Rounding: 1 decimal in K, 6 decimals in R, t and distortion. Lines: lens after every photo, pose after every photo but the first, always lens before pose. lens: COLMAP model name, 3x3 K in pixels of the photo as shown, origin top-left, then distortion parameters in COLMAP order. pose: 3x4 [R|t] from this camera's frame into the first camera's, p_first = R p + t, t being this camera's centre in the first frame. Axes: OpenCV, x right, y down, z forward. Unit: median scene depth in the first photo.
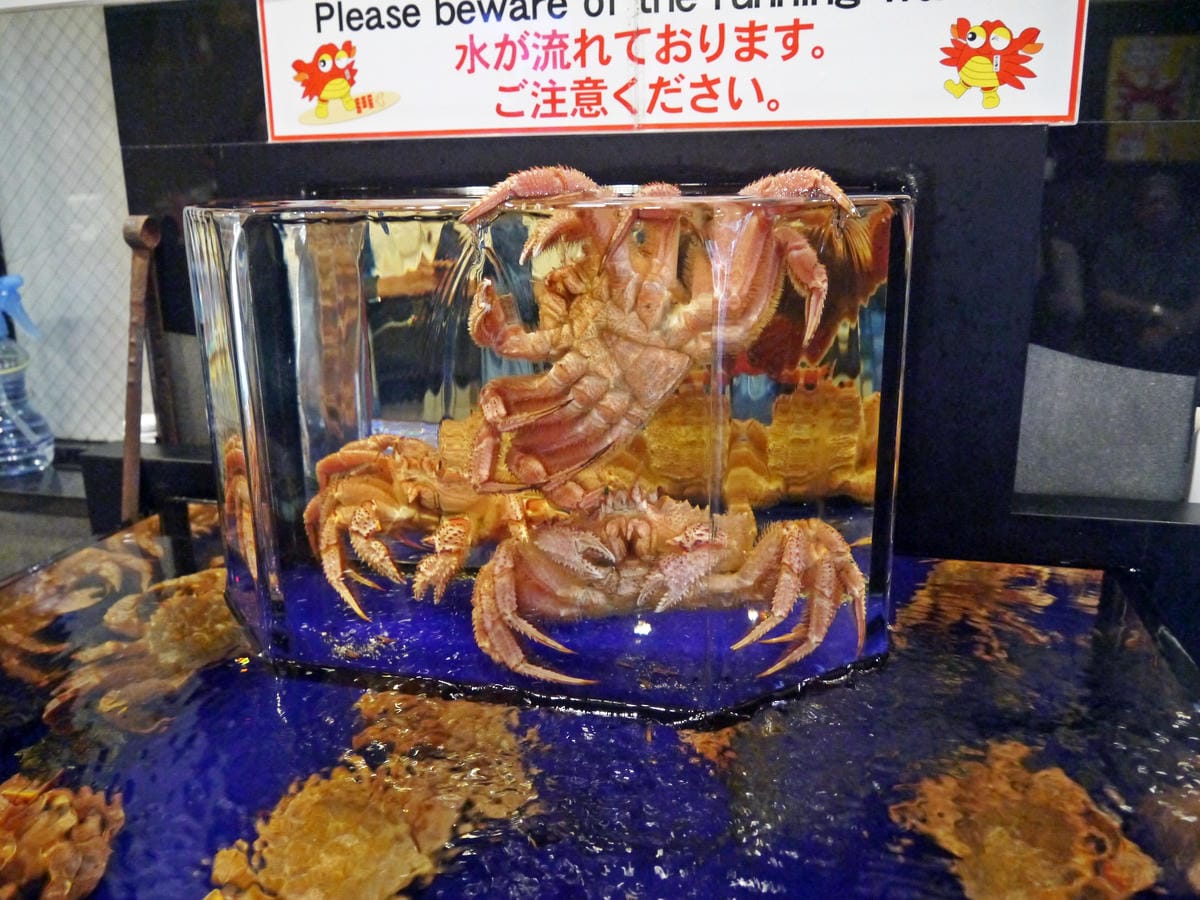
lens RADIAL K [[1004.8, 0, 597.0], [0, 1004.8, 453.2], [0, 0, 1]] dist [-0.011430, -0.018333]
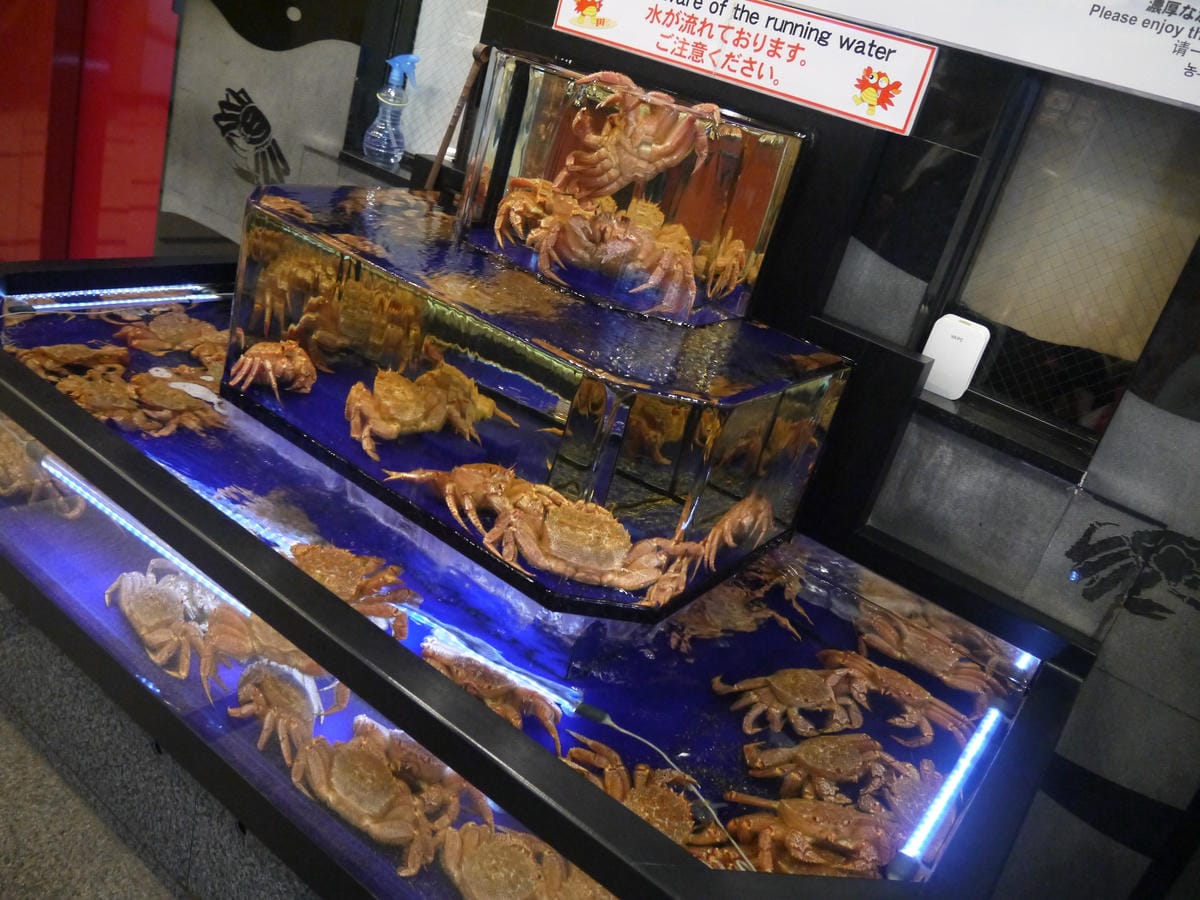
lens RADIAL K [[1004.8, 0, 602.2], [0, 1004.8, 447.8], [0, 0, 1]] dist [-0.011430, -0.018333]
pose [[0.899830, 0.376711, -0.219988, 0.567935], [-0.359024, 0.925955, 0.117082, 0.212850], [0.247805, -0.026373, 0.968451, -1.018080]]
